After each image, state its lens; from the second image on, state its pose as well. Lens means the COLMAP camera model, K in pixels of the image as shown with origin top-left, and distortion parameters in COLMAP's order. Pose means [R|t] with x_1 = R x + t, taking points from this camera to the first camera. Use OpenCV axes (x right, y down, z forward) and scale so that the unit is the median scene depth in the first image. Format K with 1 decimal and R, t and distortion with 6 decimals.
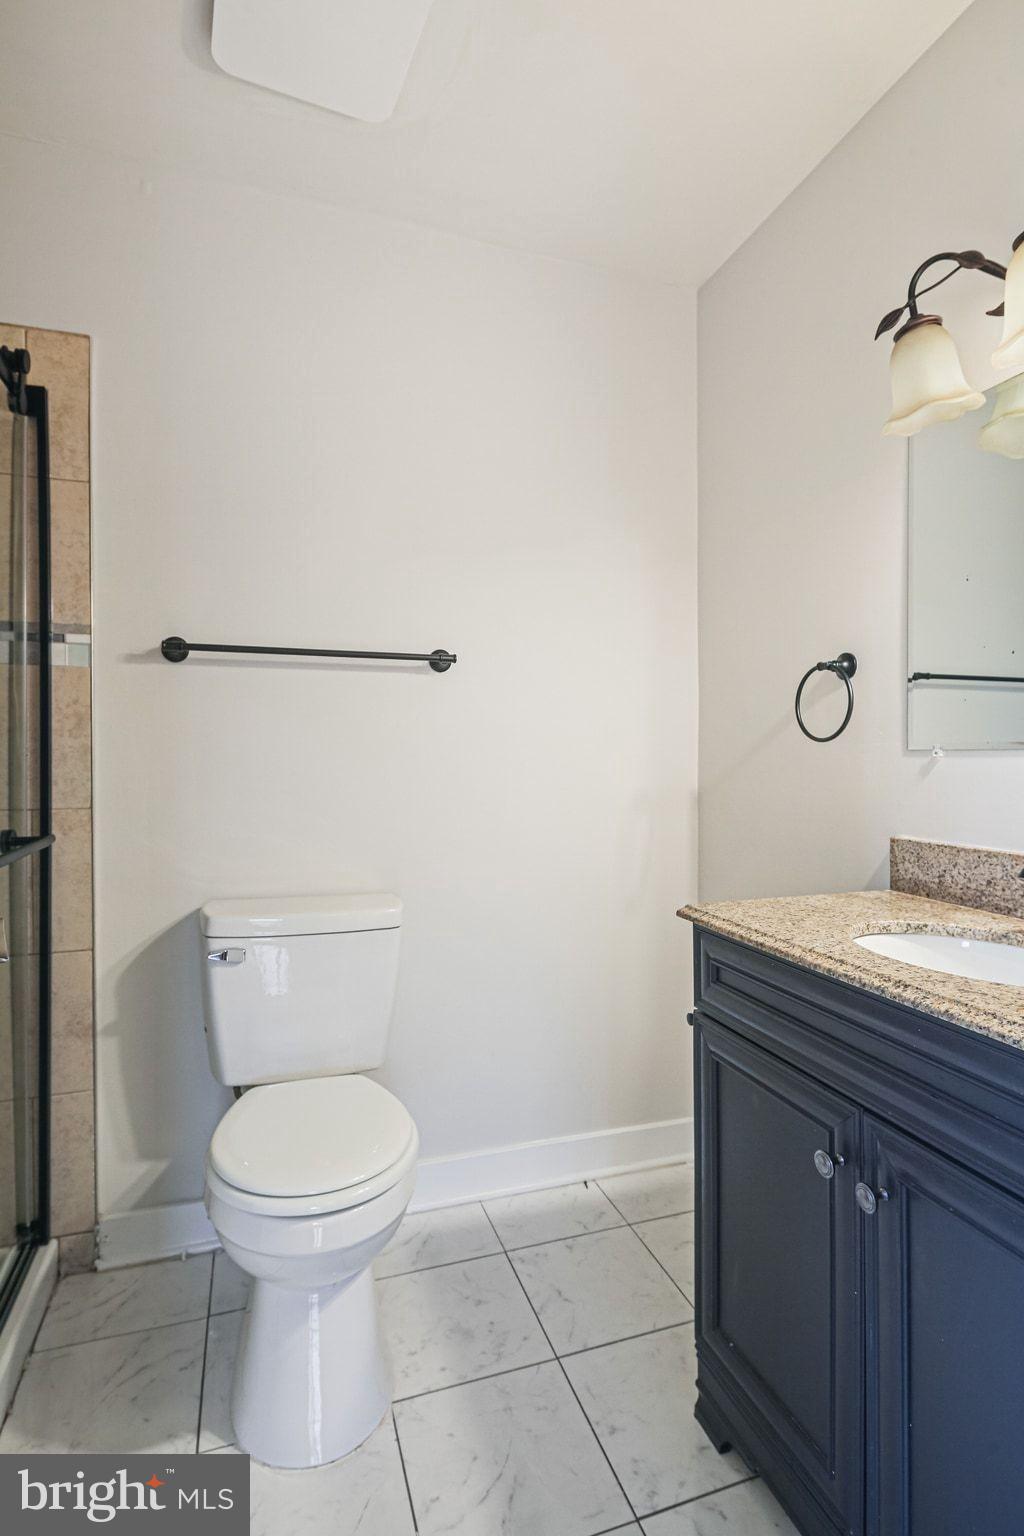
lens RADIAL K [[752.7, 0, 505.0], [0, 752.7, 763.6], [0, 0, 1]] dist [0.000917, -0.001038]
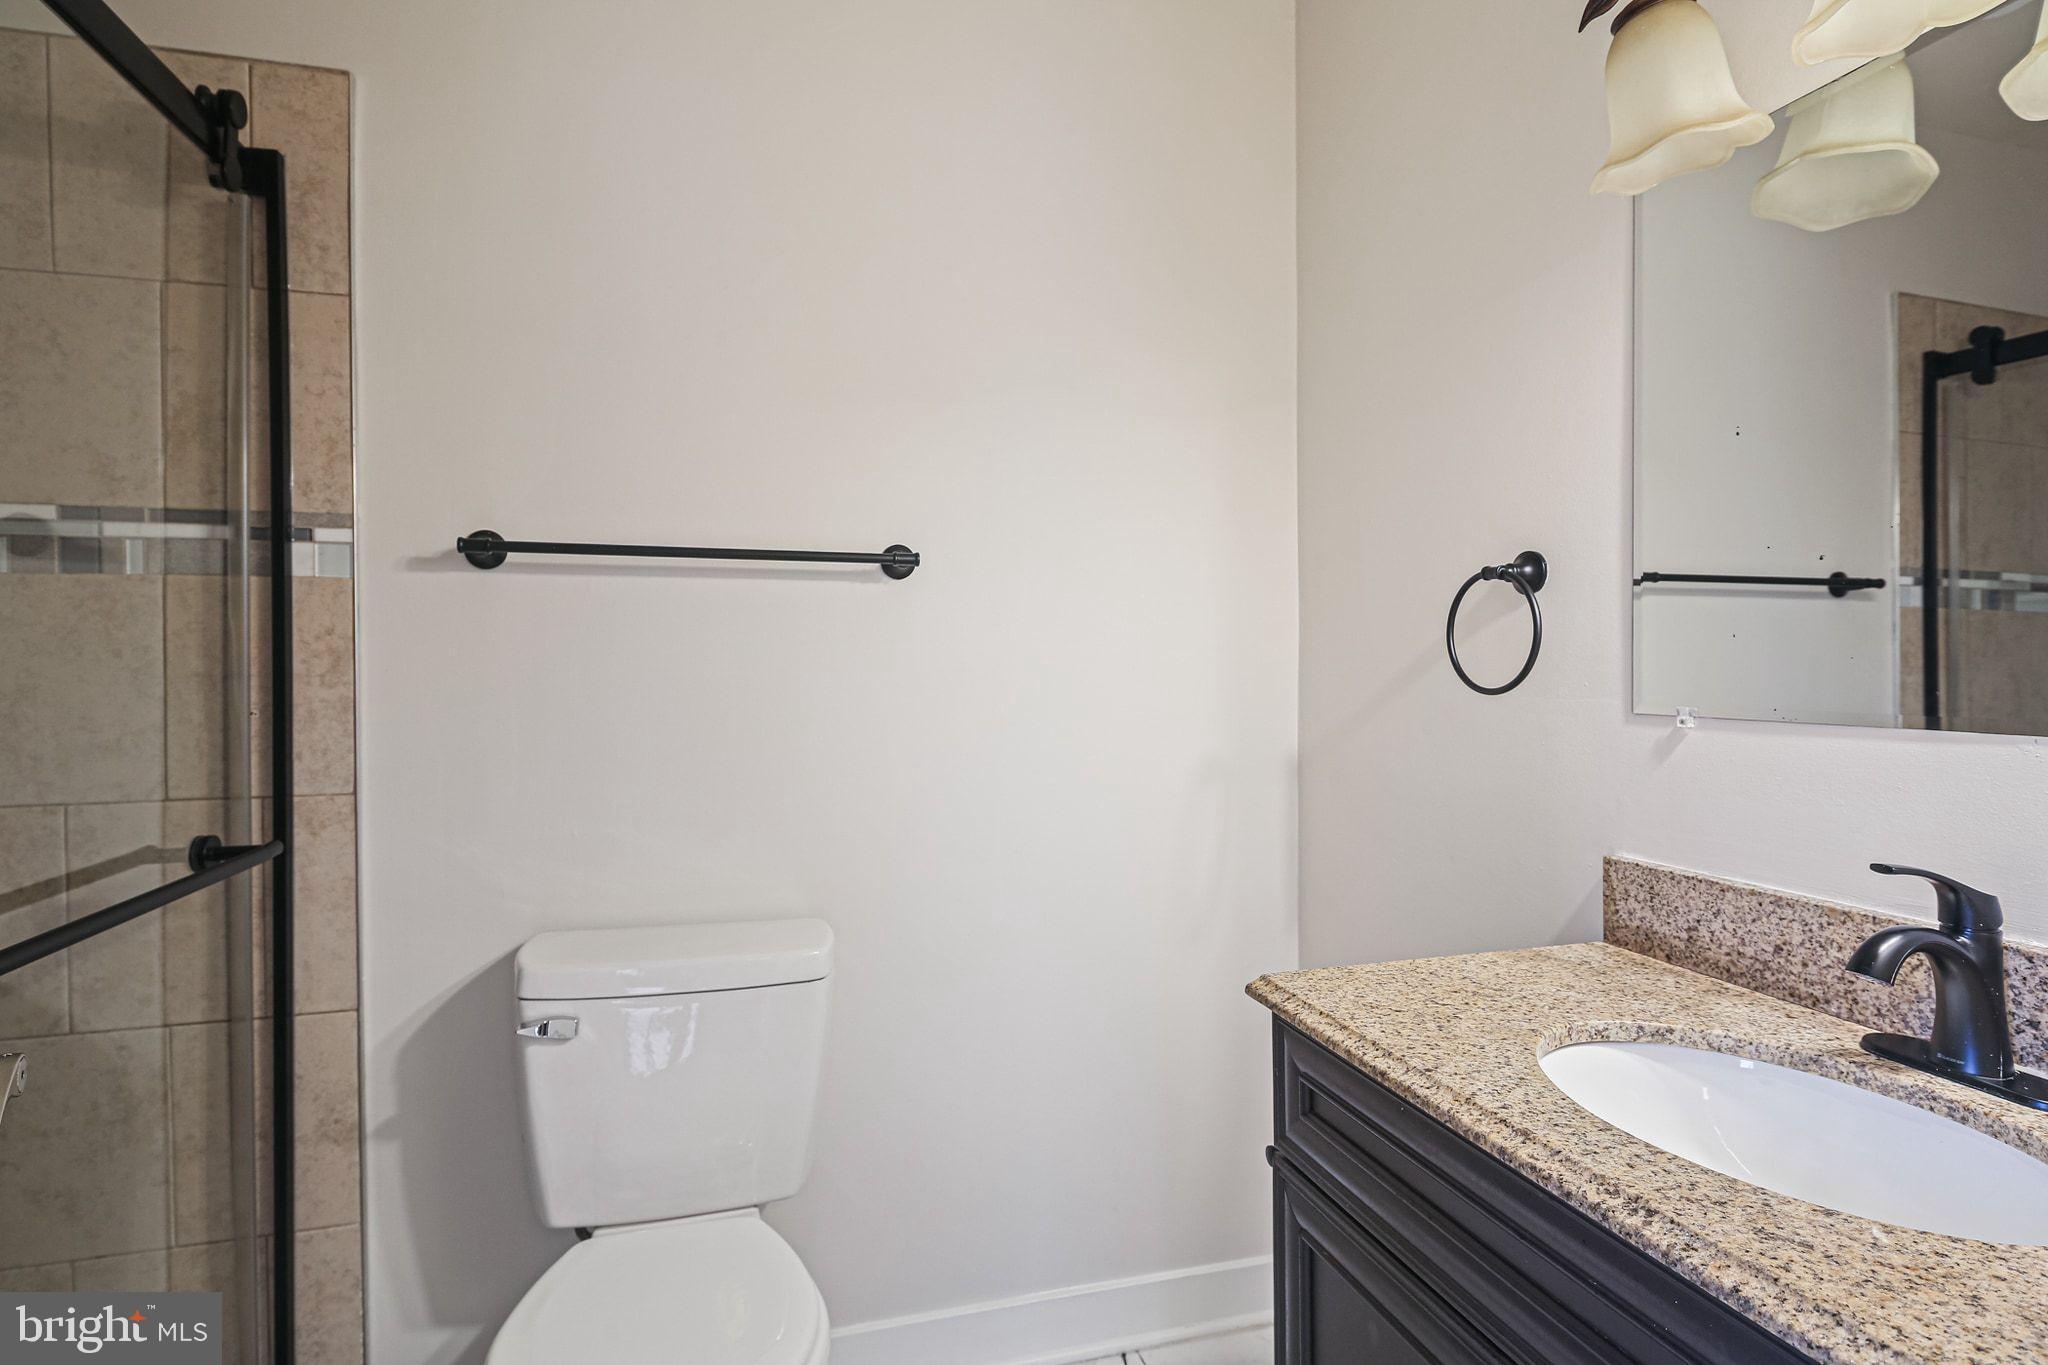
lens RADIAL K [[1003.6, 0, 1024.4], [0, 1003.6, 672.9], [0, 0, 1]] dist [0.000917, -0.001038]
pose [[0.999294, -0.001081, -0.037548, 0.068089], [0.001059, 0.999999, -0.000618, -0.046753], [0.037549, 0.000578, 0.999295, 0.157071]]
